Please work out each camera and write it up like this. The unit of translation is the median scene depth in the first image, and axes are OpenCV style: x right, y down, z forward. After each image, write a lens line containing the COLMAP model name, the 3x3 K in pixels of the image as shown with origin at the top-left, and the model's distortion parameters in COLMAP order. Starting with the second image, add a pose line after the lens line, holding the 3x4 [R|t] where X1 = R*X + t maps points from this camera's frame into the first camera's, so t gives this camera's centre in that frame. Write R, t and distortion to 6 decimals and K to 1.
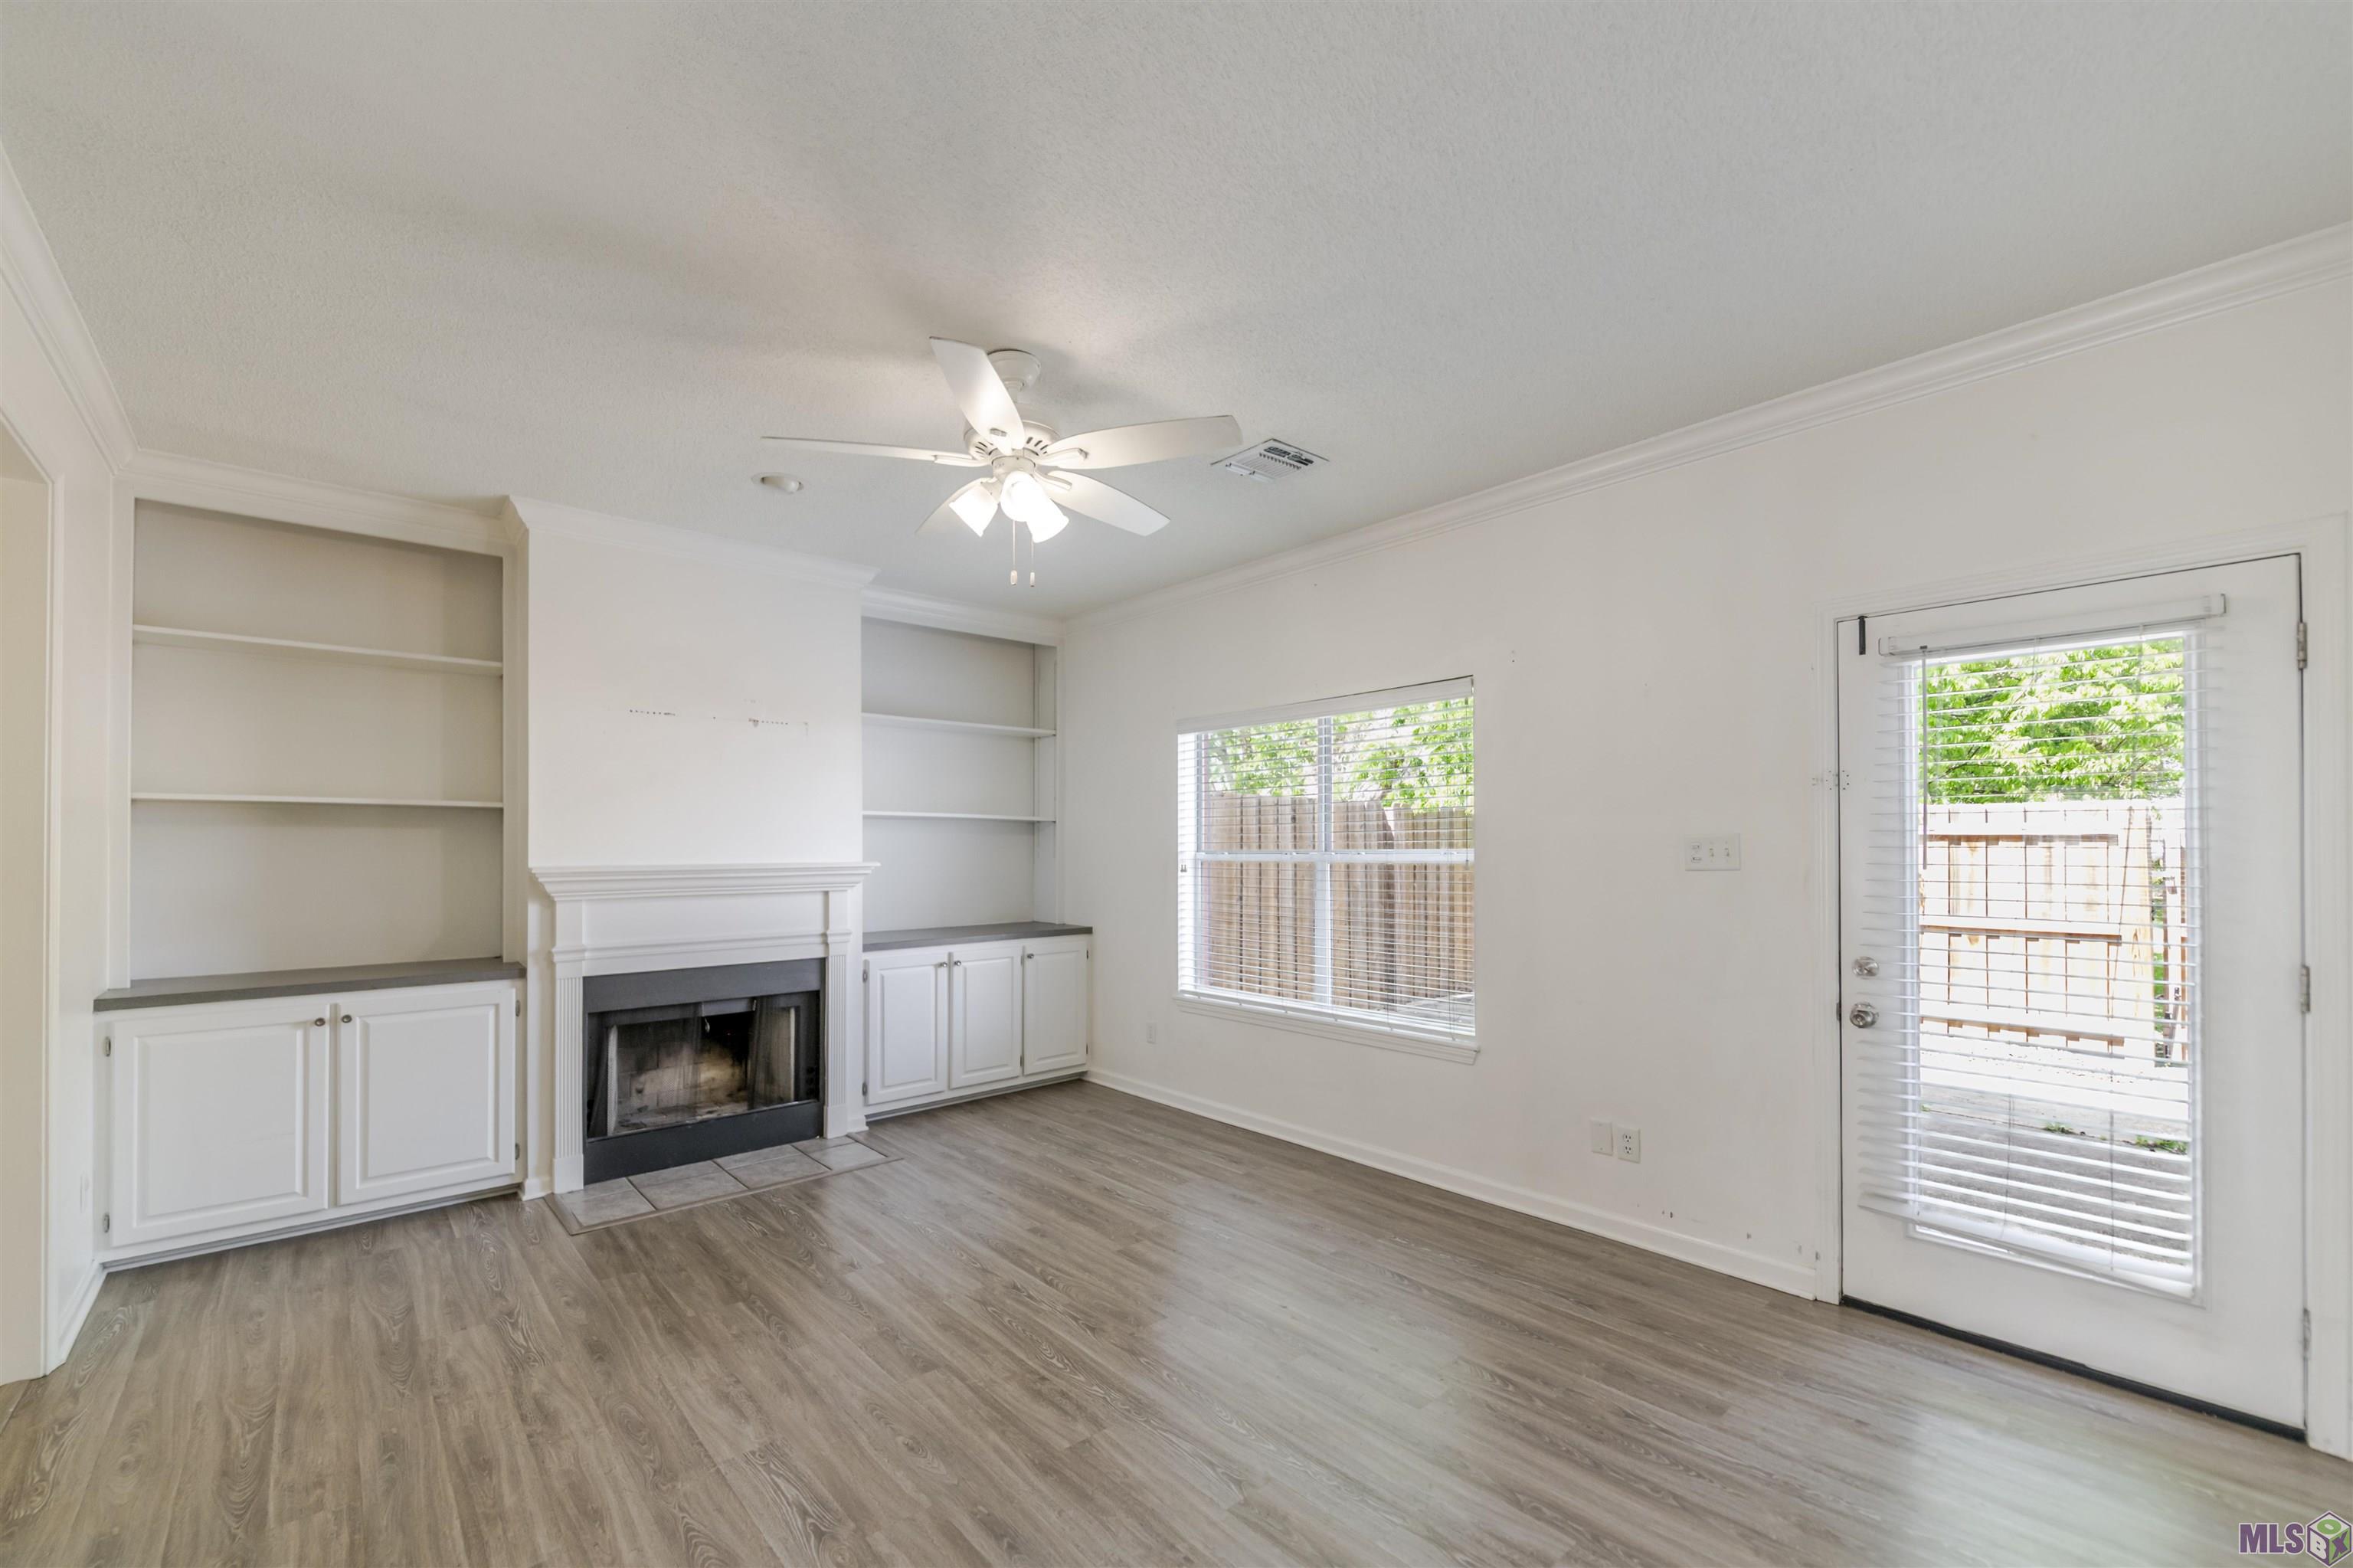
lens RADIAL K [[954.5, 0, 1174.5], [0, 954.5, 834.6], [0, 0, 1]] dist [-0.001756, -0.000504]
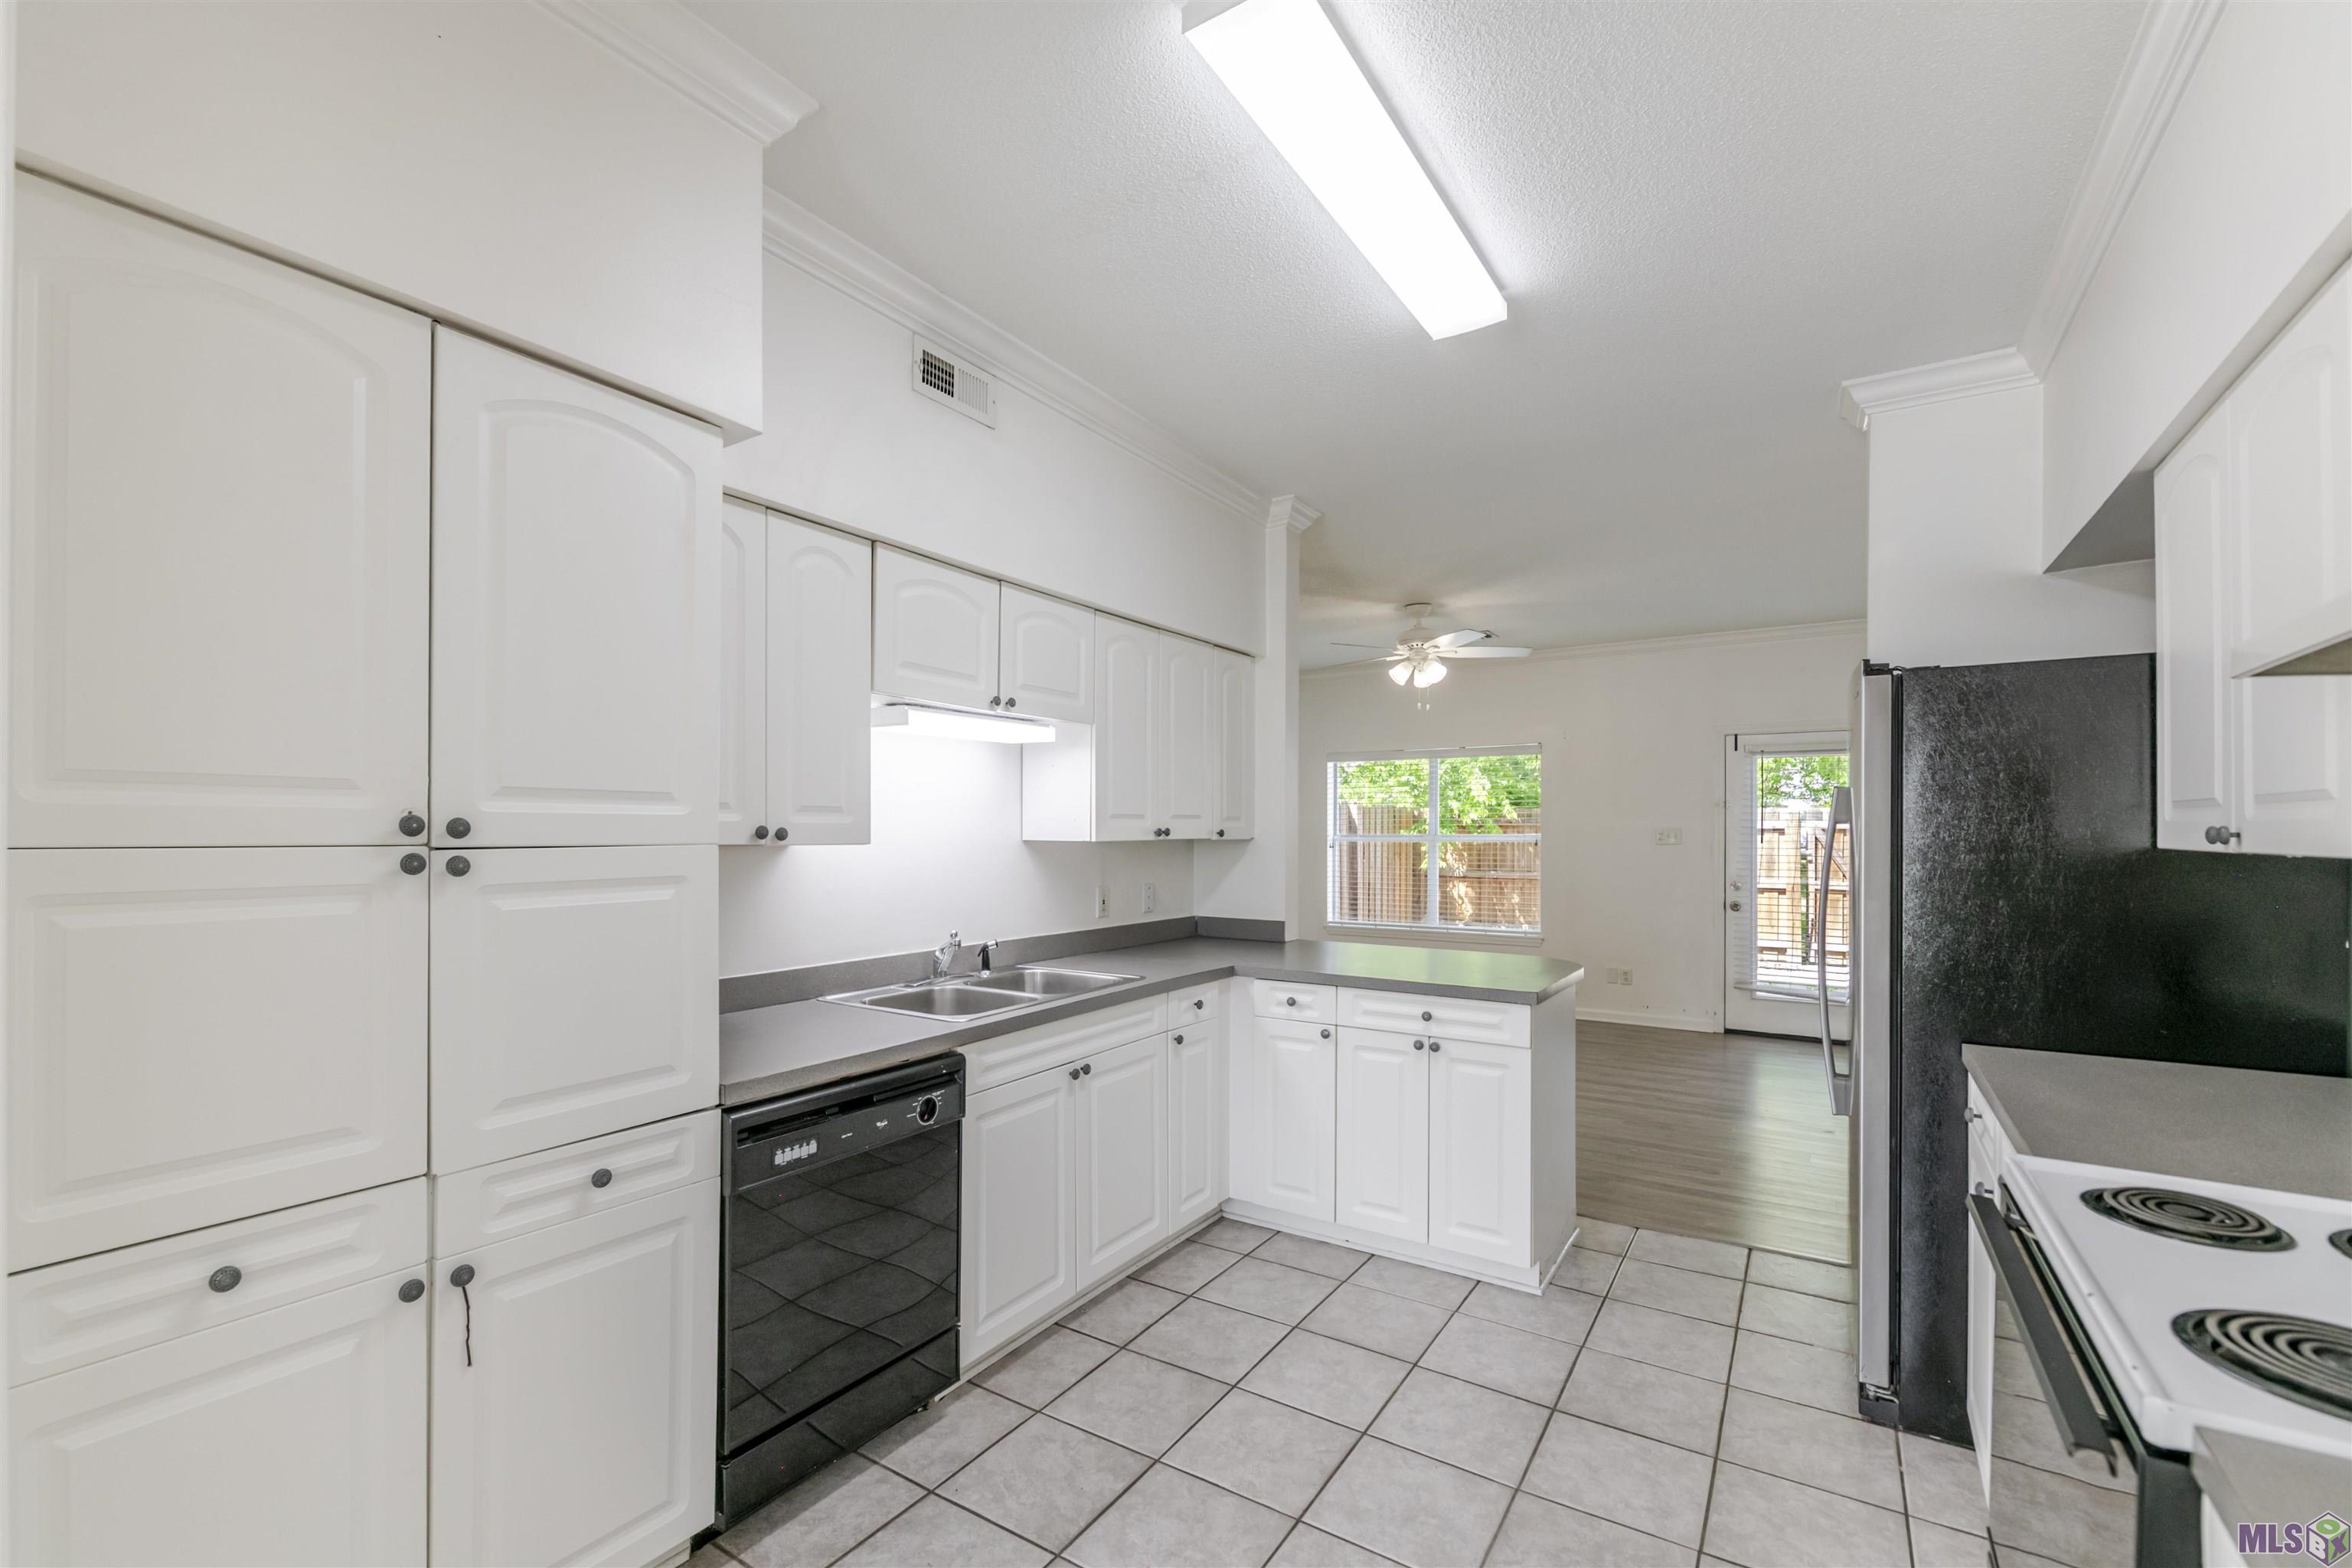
lens RADIAL K [[1005.0, 0, 1177.3], [0, 1005.0, 820.9], [0, 0, 1]] dist [0.000968, -0.000423]
pose [[0.961397, 0.010464, 0.274964, -1.237957], [-0.010868, 0.999941, -0.000054, -0.002456], [-0.274949, -0.002936, 0.961454, -0.963467]]
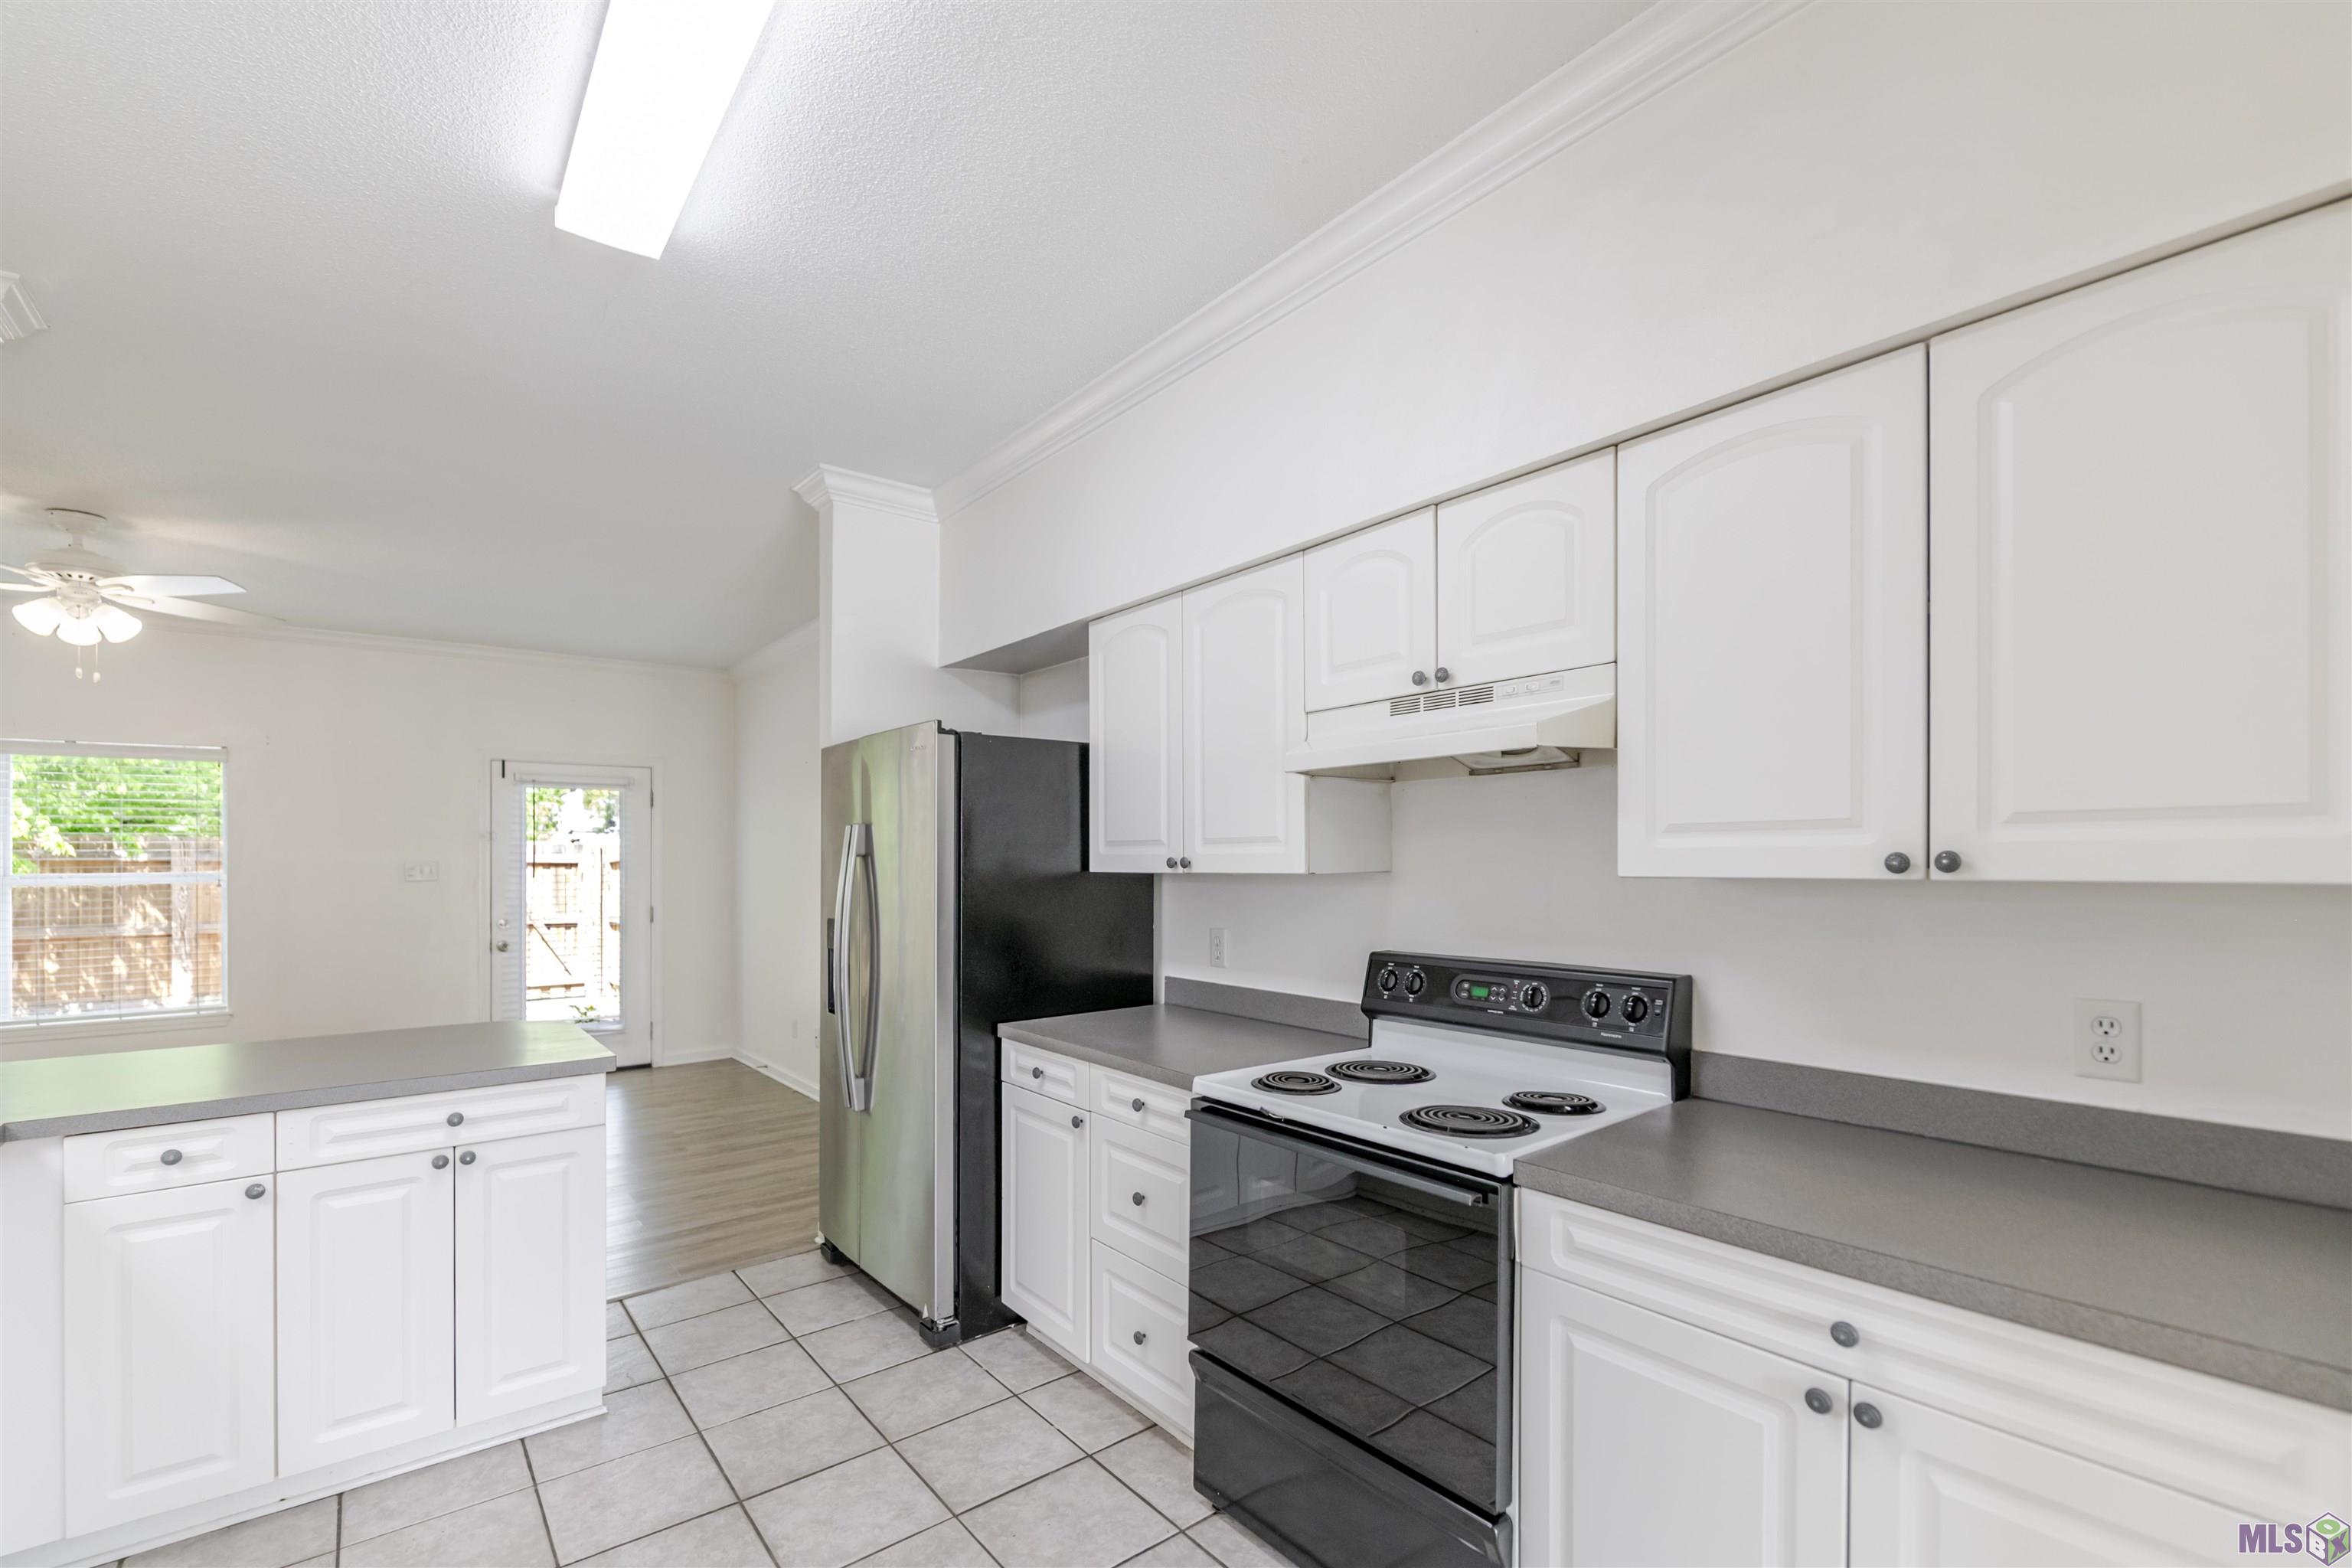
lens RADIAL K [[1010.9, 0, 1179.0], [0, 1010.9, 859.8], [0, 0, 1]] dist [0.001394, 0.000088]
pose [[0.045648, 0.005284, 0.998944, -1.454215], [-0.003973, 0.999979, -0.005107, 0.000629], [-0.998950, -0.003736, 0.045668, -0.610812]]
